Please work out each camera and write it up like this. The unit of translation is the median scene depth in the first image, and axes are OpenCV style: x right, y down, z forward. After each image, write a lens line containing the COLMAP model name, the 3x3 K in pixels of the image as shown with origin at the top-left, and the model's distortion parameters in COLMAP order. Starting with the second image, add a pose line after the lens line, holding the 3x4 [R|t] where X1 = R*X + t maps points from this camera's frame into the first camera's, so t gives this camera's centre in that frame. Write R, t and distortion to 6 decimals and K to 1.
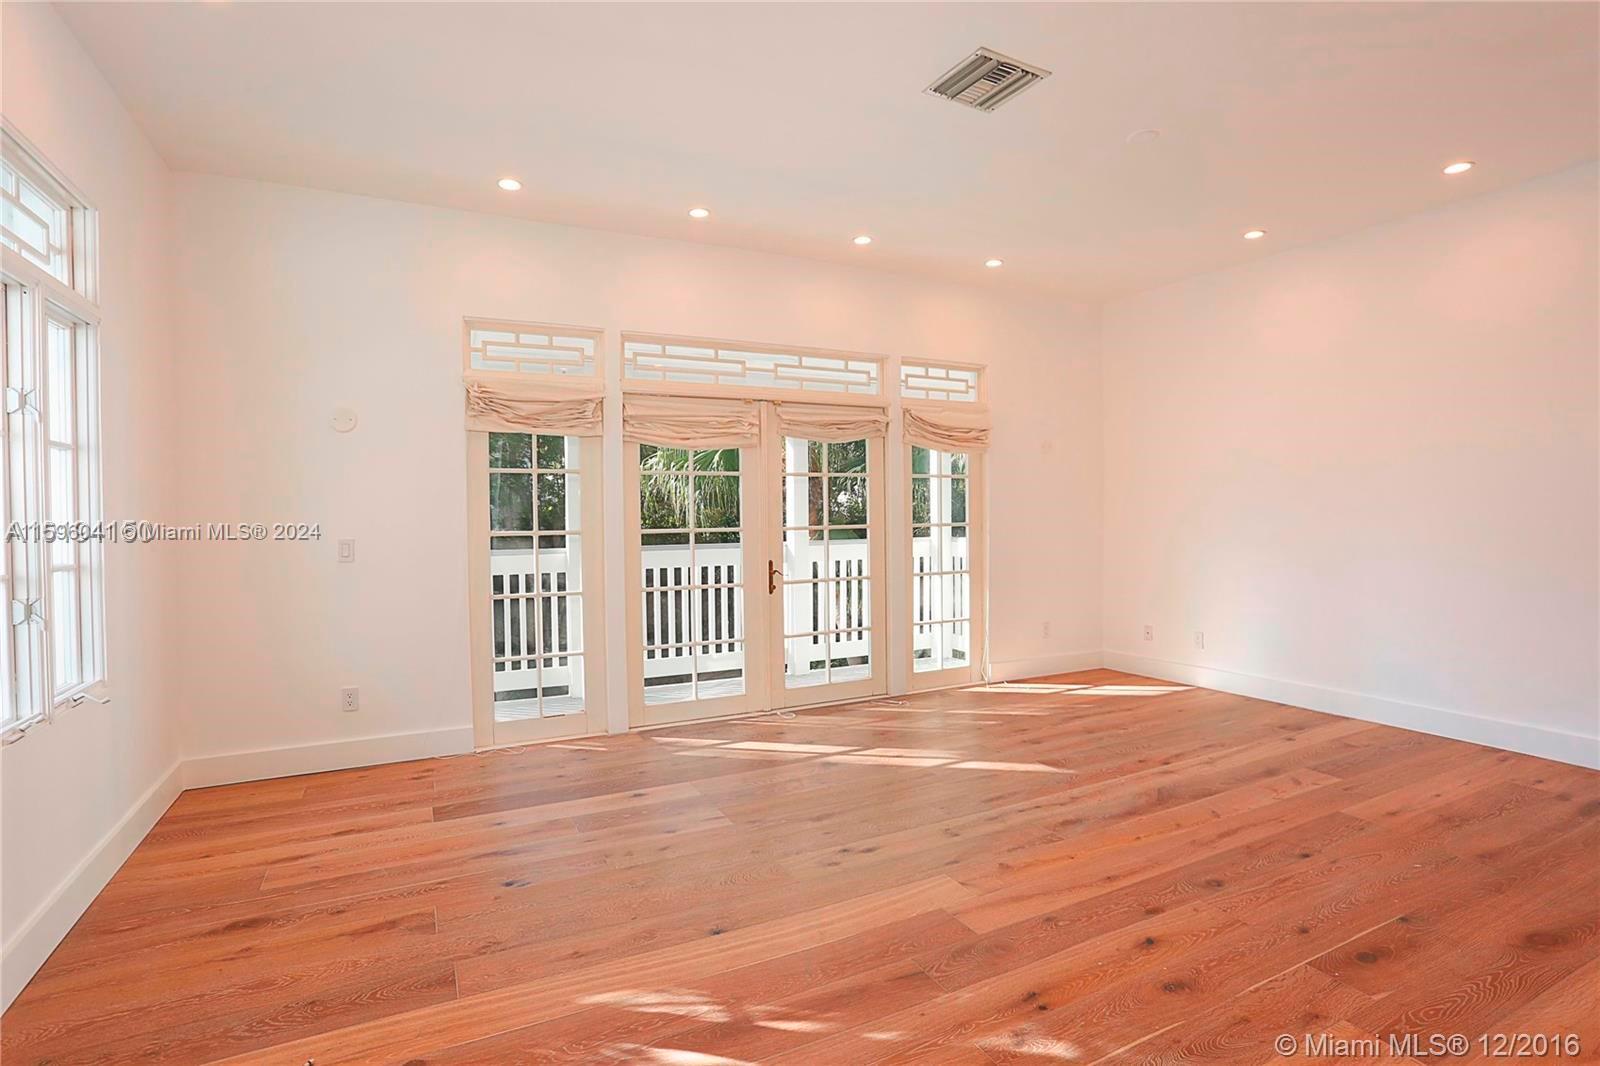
lens RADIAL K [[788.8, 0, 806.6], [0, 788.8, 538.1], [0, 0, 1]] dist [-0.051203, 0.004431]
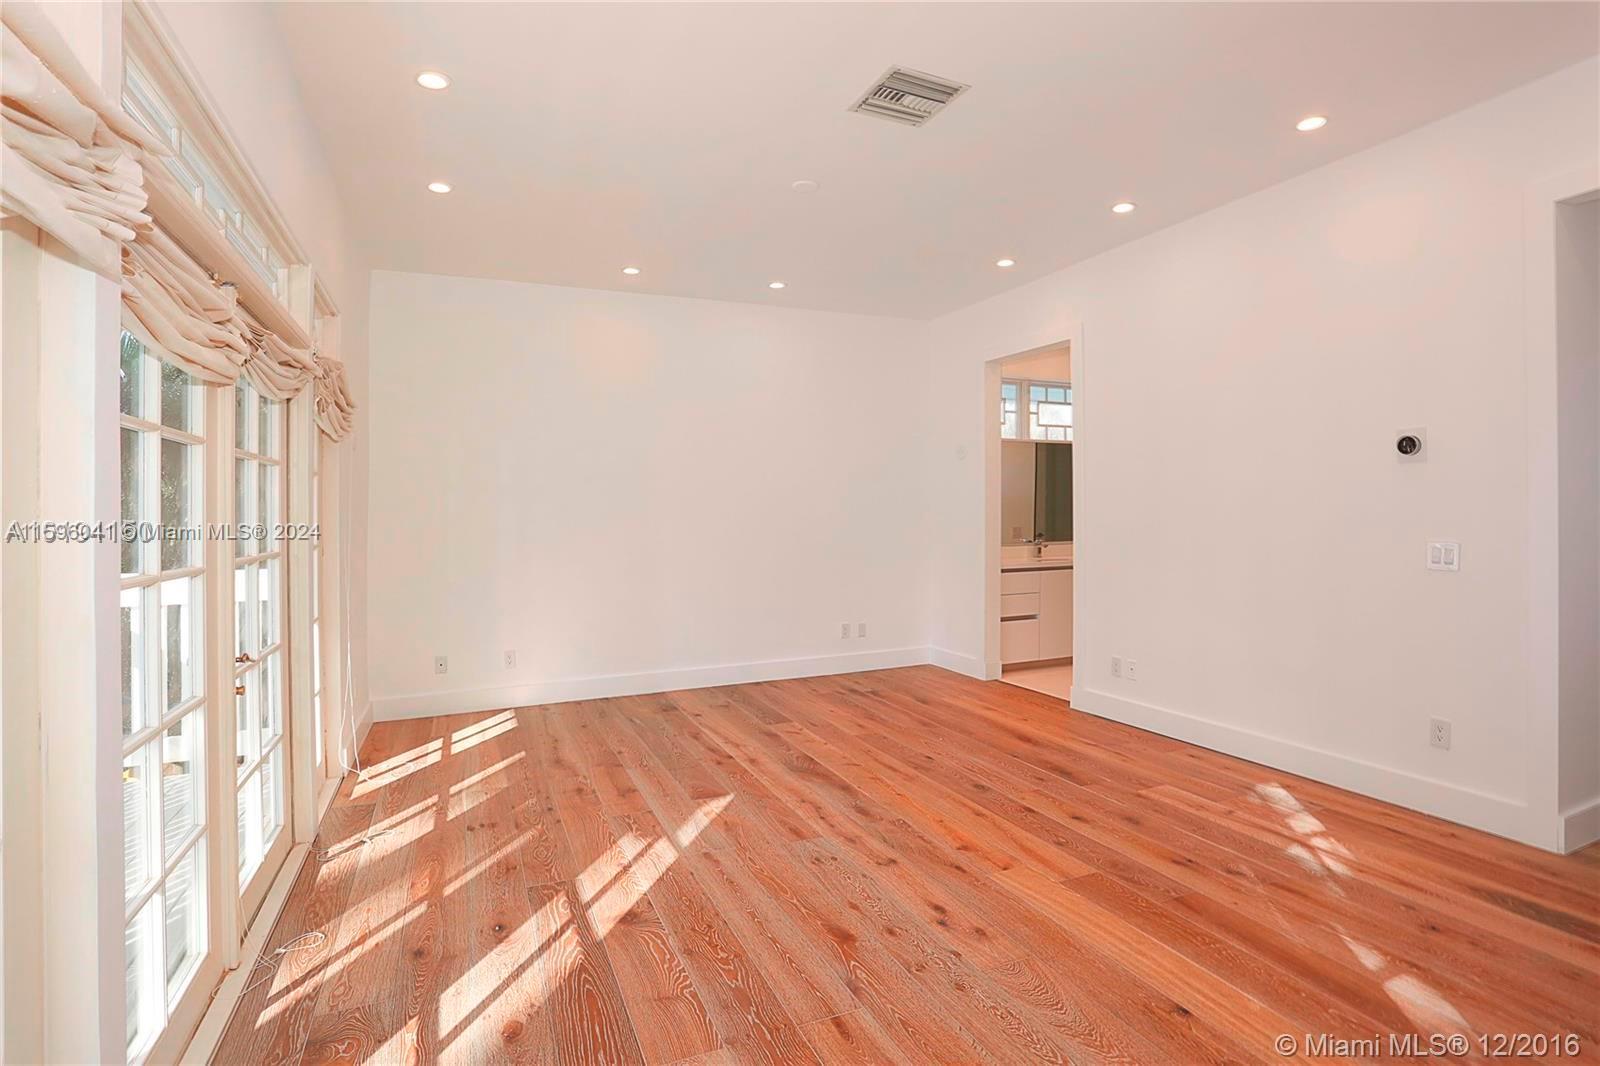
lens RADIAL K [[788.8, 0, 807.5], [0, 788.8, 520.3], [0, 0, 1]] dist [-0.051203, 0.004431]
pose [[0.055615, 0.001174, 0.998452, -0.546572], [0.047748, 0.998852, -0.003834, -0.019497], [-0.997310, 0.047888, 0.055495, 0.758835]]
